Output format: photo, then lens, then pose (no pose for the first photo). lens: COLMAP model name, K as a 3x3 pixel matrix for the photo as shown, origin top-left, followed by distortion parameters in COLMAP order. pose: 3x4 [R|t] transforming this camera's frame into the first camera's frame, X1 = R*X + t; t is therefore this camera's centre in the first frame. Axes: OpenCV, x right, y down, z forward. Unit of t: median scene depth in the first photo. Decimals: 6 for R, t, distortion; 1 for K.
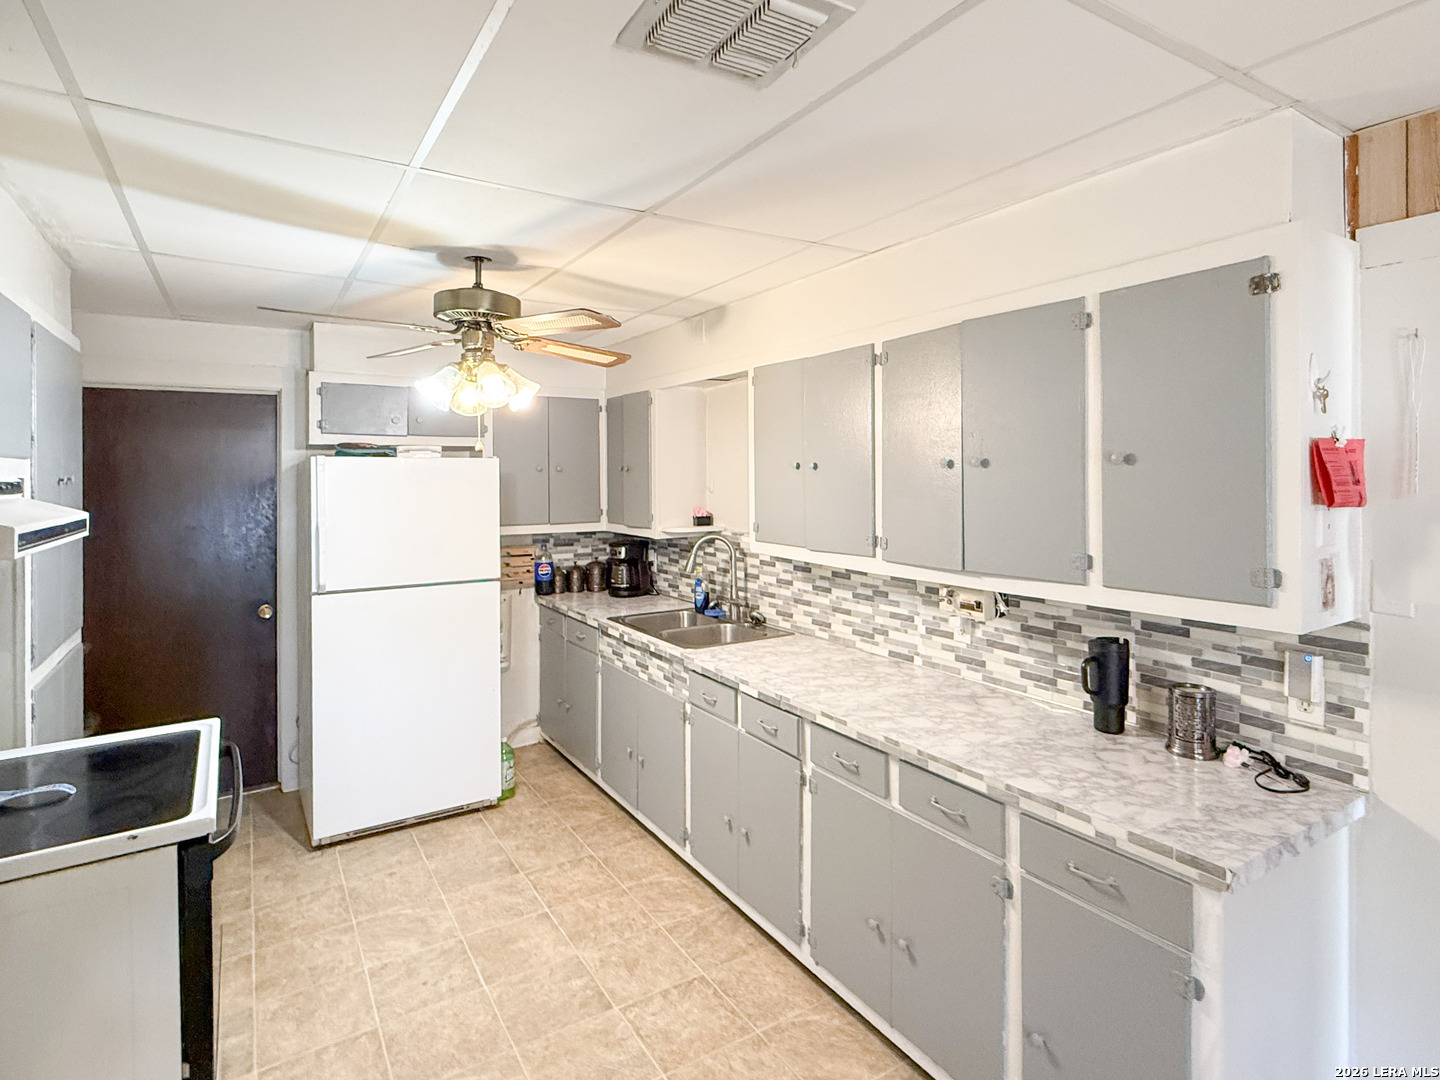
lens RADIAL K [[757.2, 0, 737.6], [0, 757.2, 478.8], [0, 0, 1]] dist [0.002012, -0.000449]
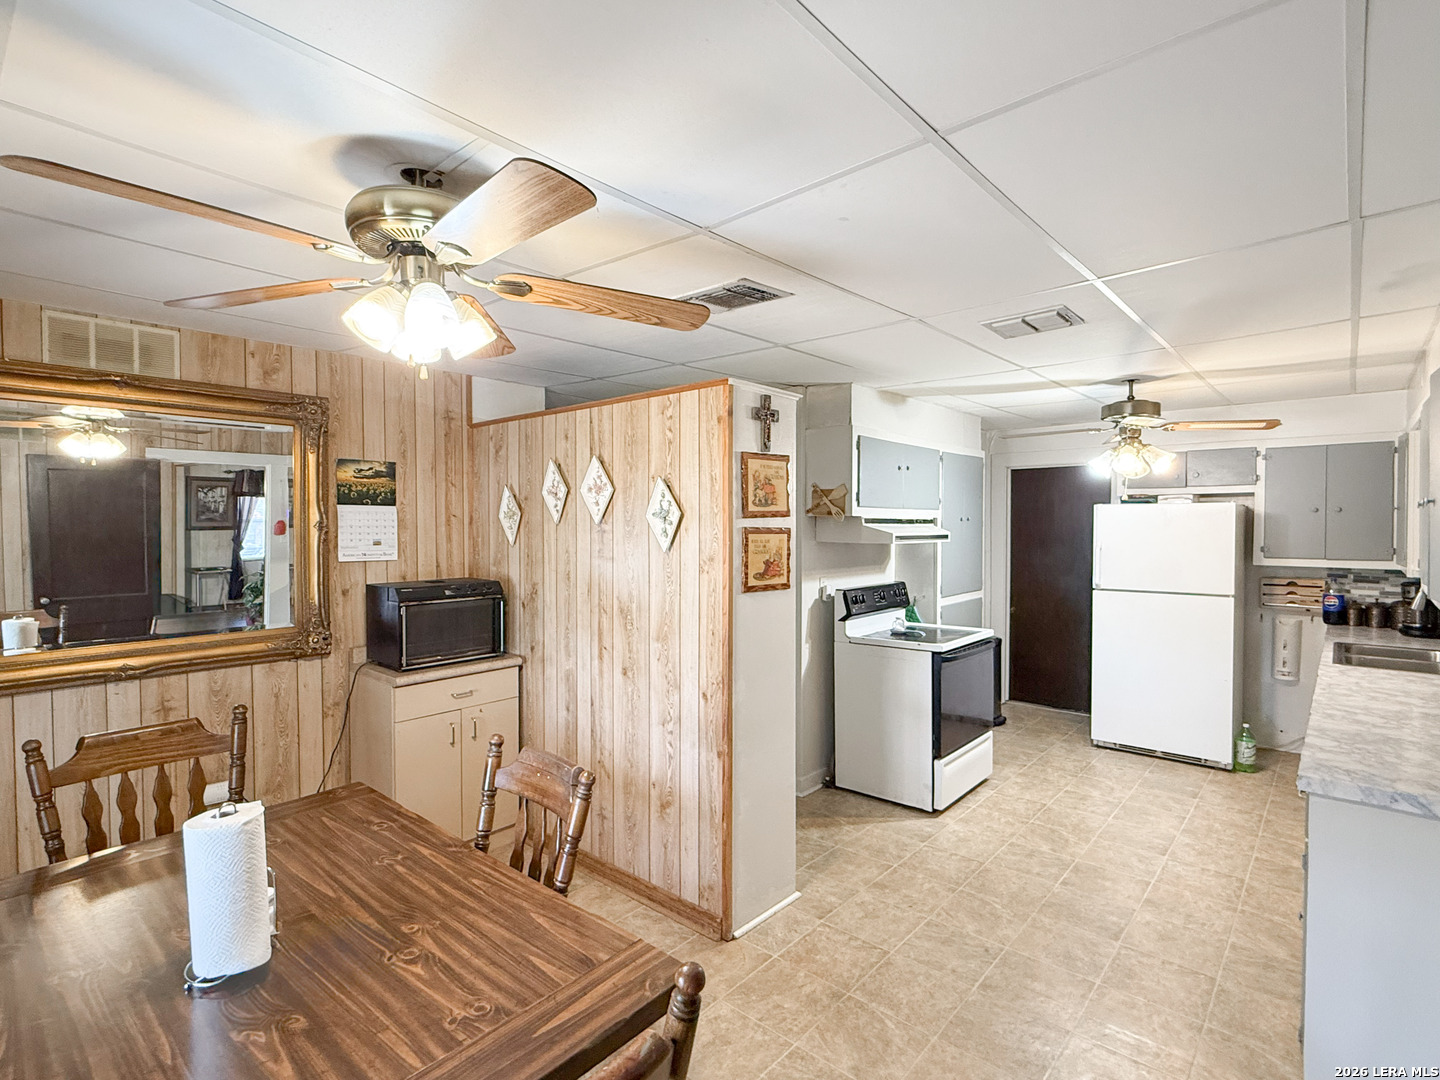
lens RADIAL K [[723.4, 0, 718.1], [0, 723.4, 540.4], [0, 0, 1]] dist [0.001504, -0.000335]
pose [[0.276862, 0.026434, -0.960546, 0.895038], [-0.001628, 0.999633, 0.027040, 0.008071], [0.960908, -0.005923, 0.276803, -0.263386]]
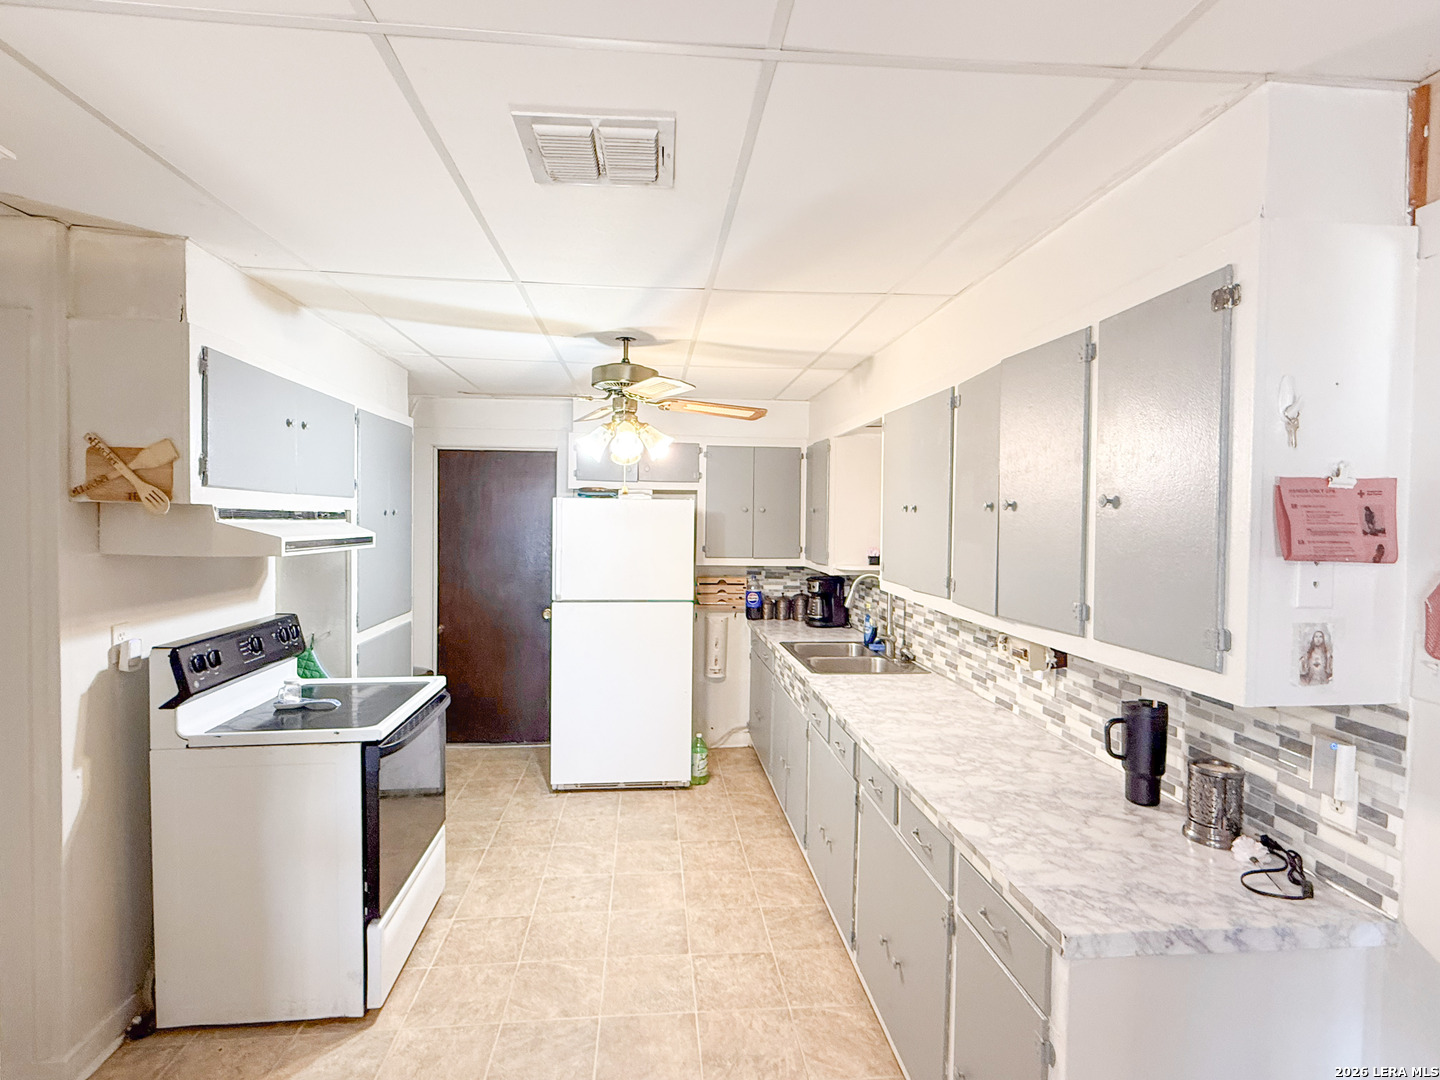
lens RADIAL K [[723.4, 0, 725.1], [0, 723.4, 540.7], [0, 0, 1]] dist [0.001504, -0.000335]
pose [[0.892700, 0.030426, -0.449624, 0.348941], [-0.018765, 0.999363, 0.030371, 0.002267], [0.450261, -0.018675, 0.892702, 0.005470]]
